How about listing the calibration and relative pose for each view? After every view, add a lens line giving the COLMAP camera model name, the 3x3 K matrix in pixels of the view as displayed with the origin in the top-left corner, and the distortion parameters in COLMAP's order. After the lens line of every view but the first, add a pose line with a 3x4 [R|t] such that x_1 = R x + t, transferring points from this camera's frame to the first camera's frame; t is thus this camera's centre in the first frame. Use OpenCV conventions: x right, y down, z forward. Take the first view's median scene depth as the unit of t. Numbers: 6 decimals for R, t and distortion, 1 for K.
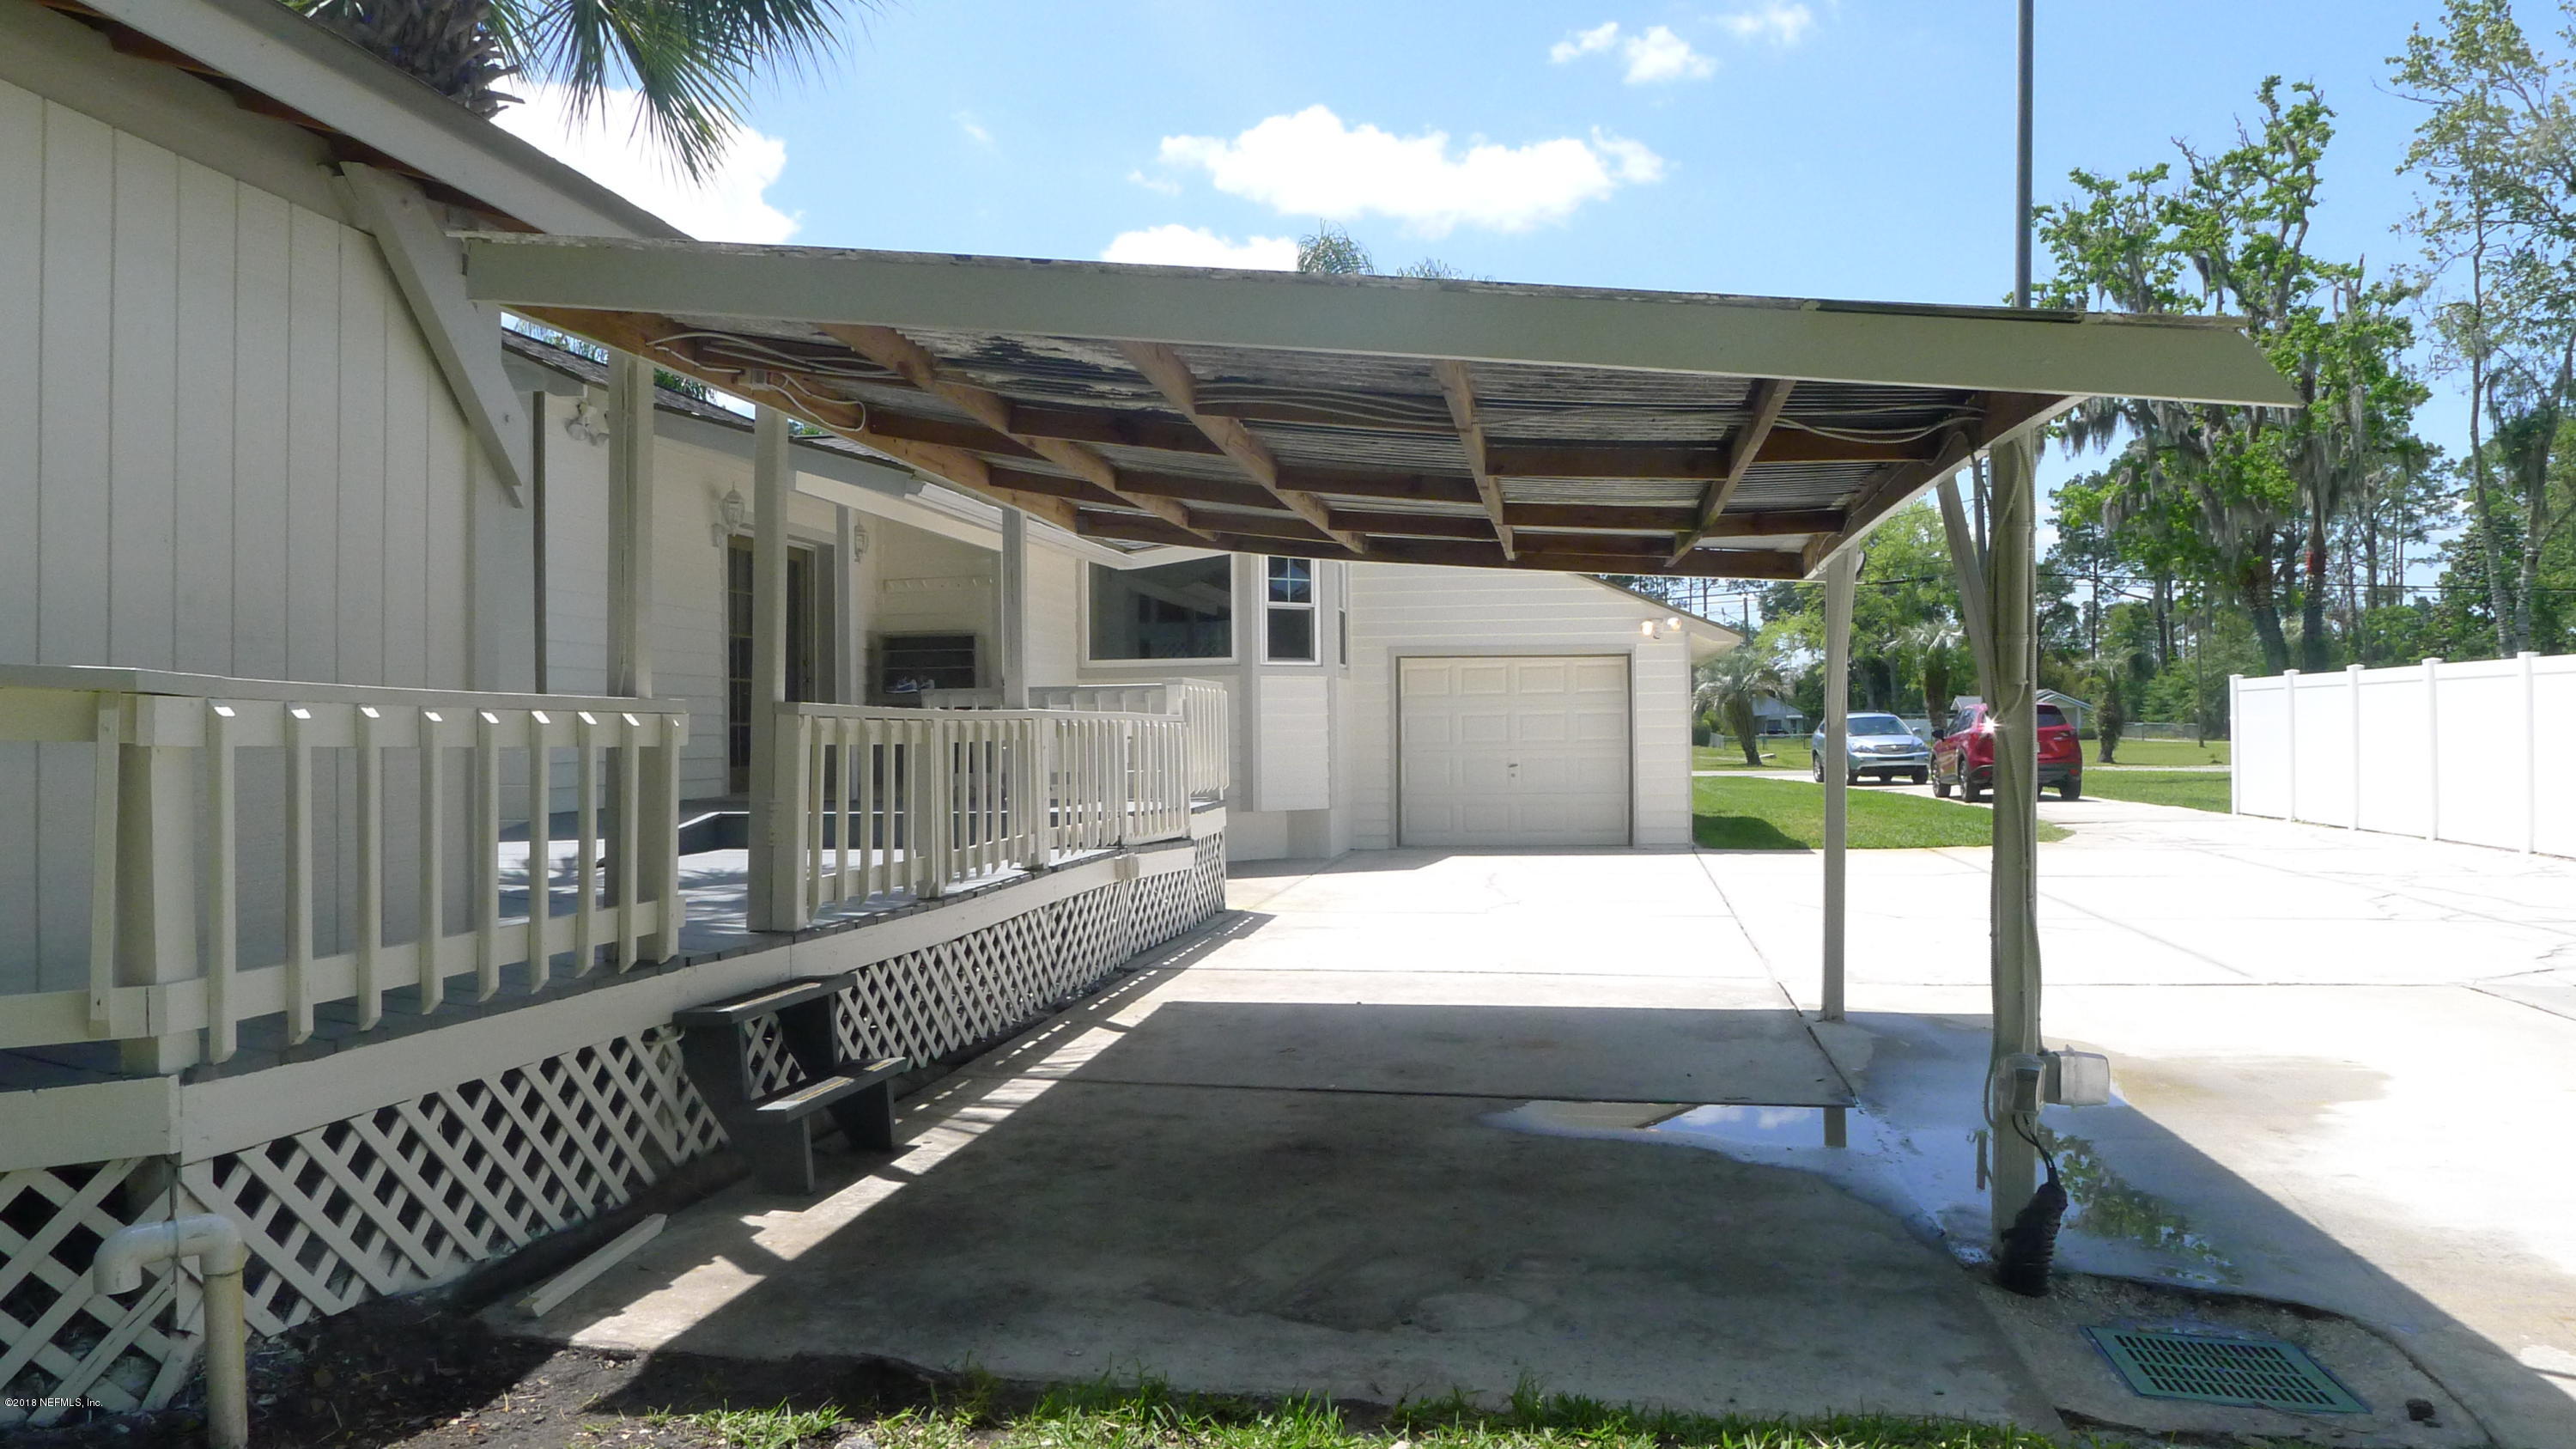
lens RADIAL K [[1695.6, 0, 1278.6], [0, 1695.6, 726.2], [0, 0, 1]] dist [-0.056193, 0.023643]
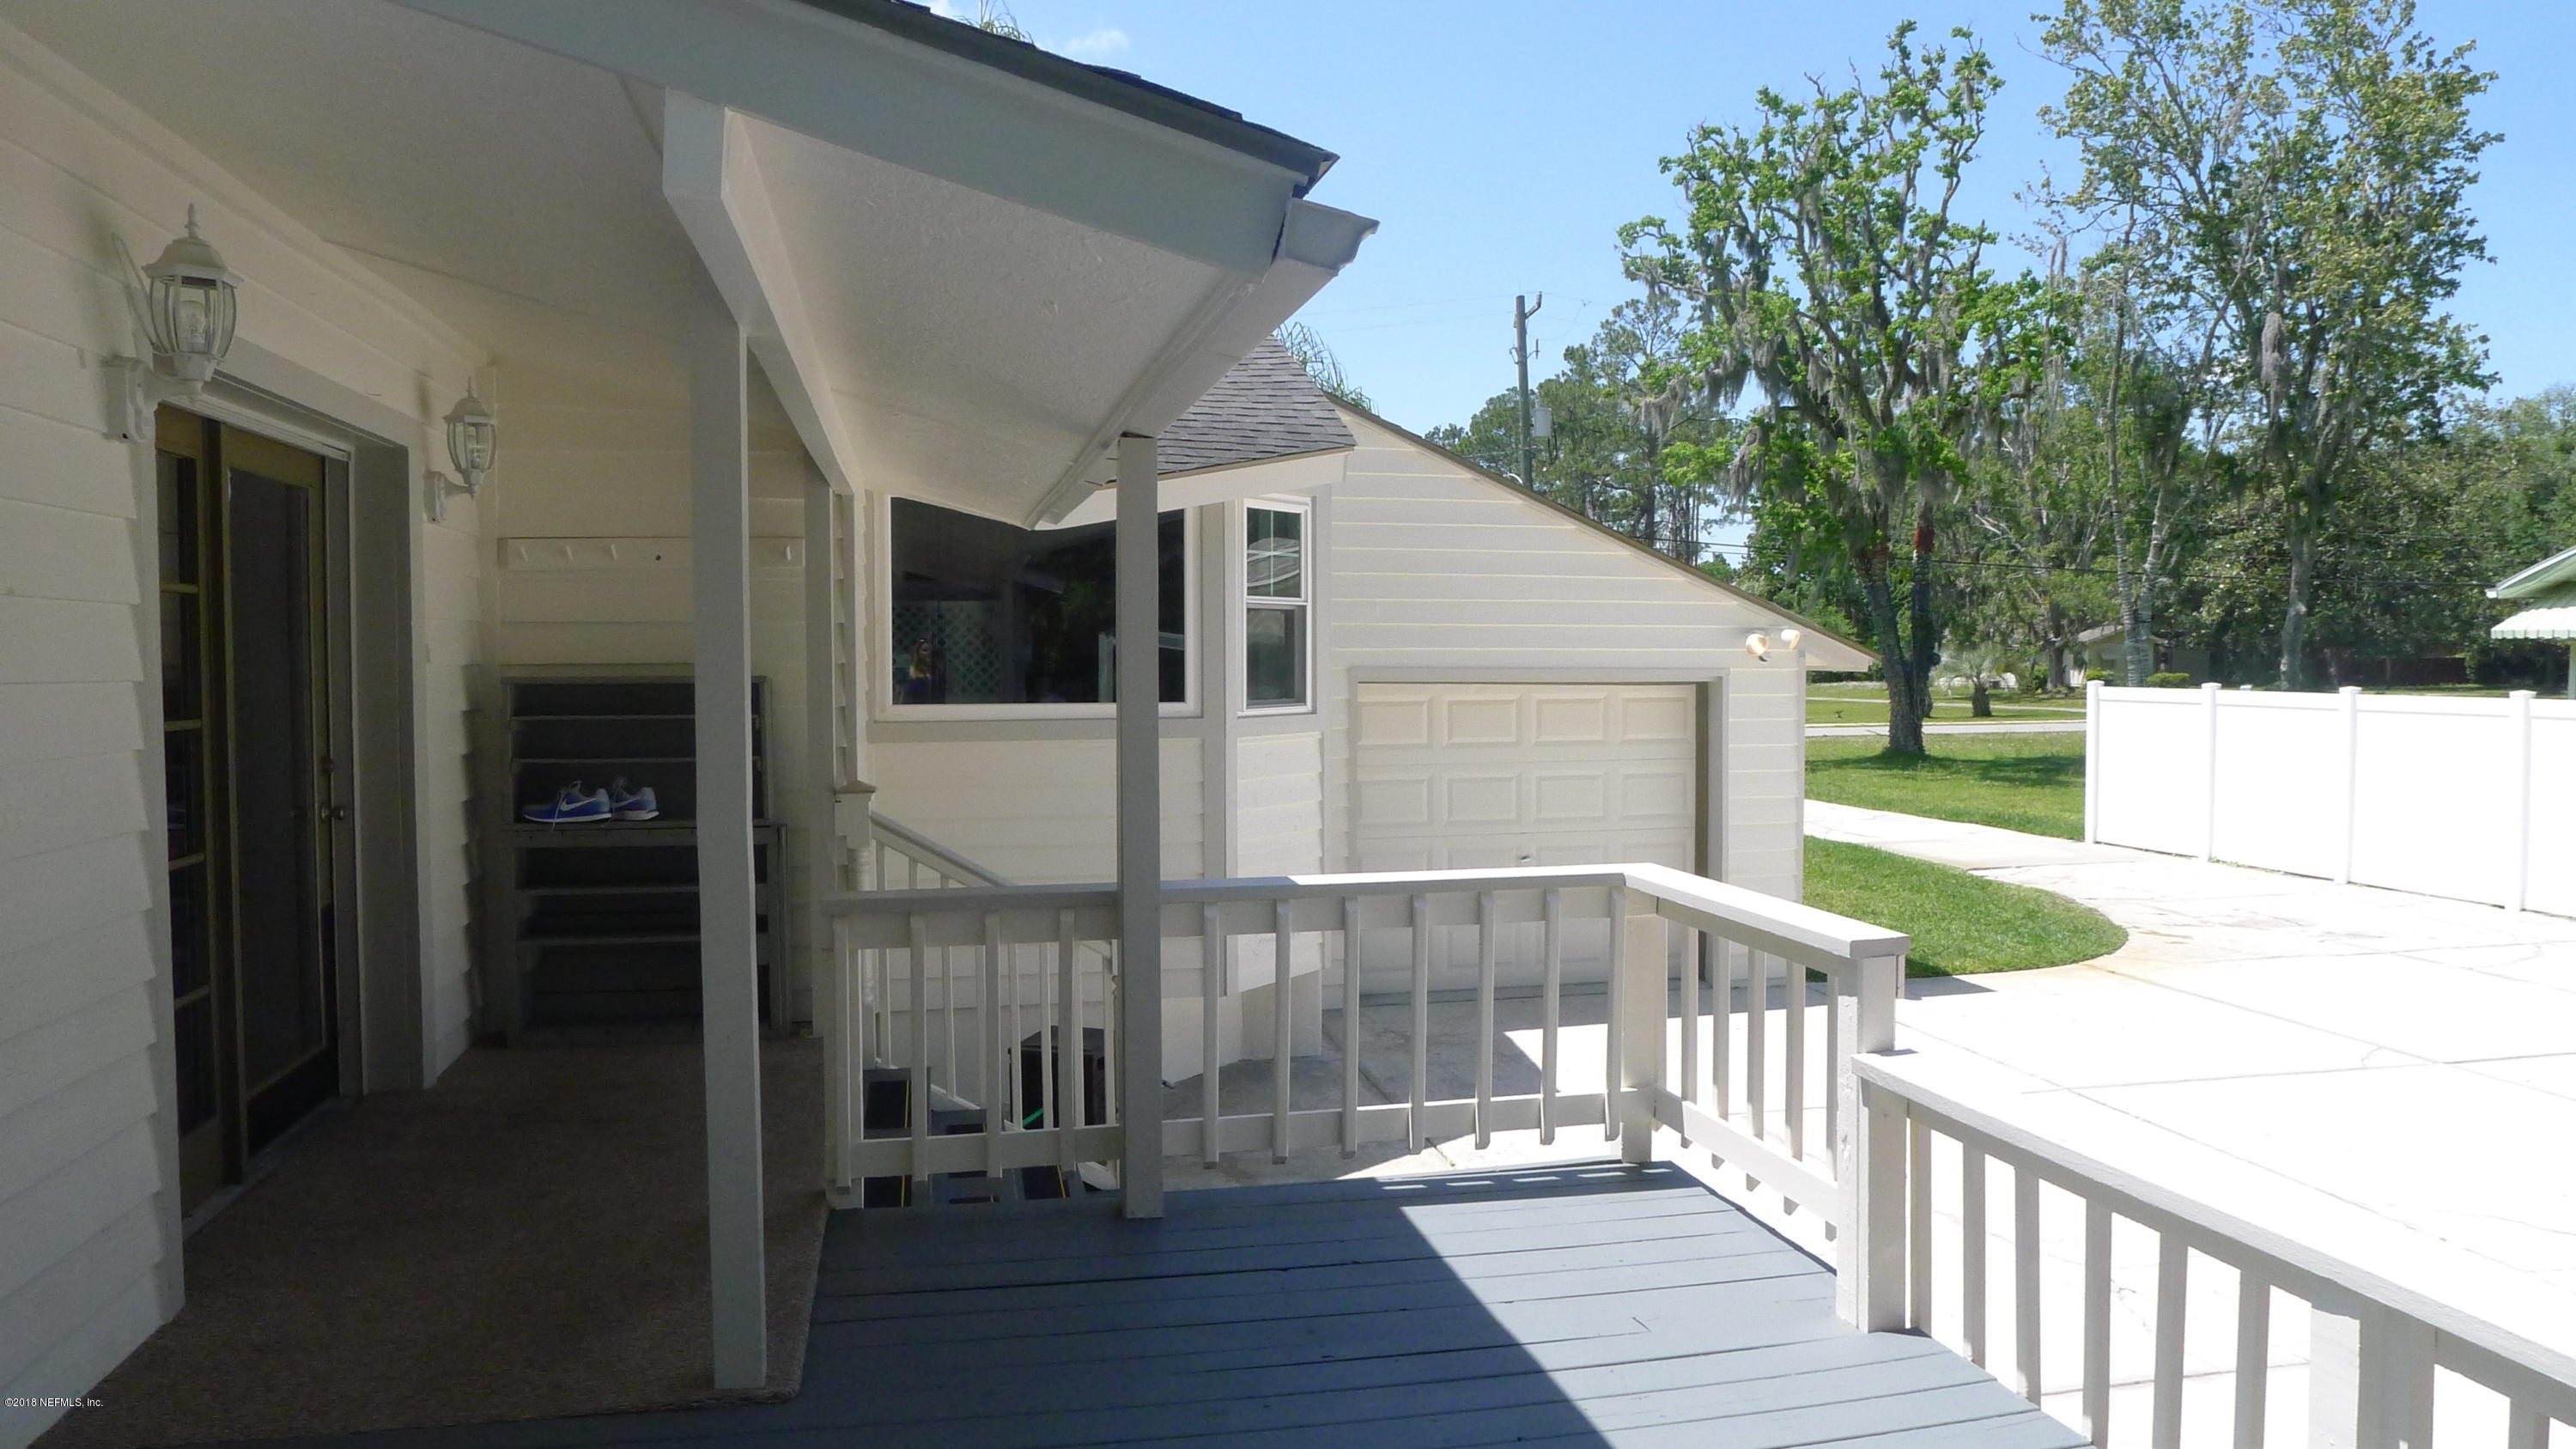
lens RADIAL K [[1695.6, 0, 1278.6], [0, 1695.6, 726.2], [0, 0, 1]] dist [-0.056193, 0.023643]
pose [[0.926651, -0.007008, 0.375857, -0.099716], [-0.008359, 0.999195, 0.039239, -0.027638], [-0.375830, -0.039502, 0.925846, 0.260234]]
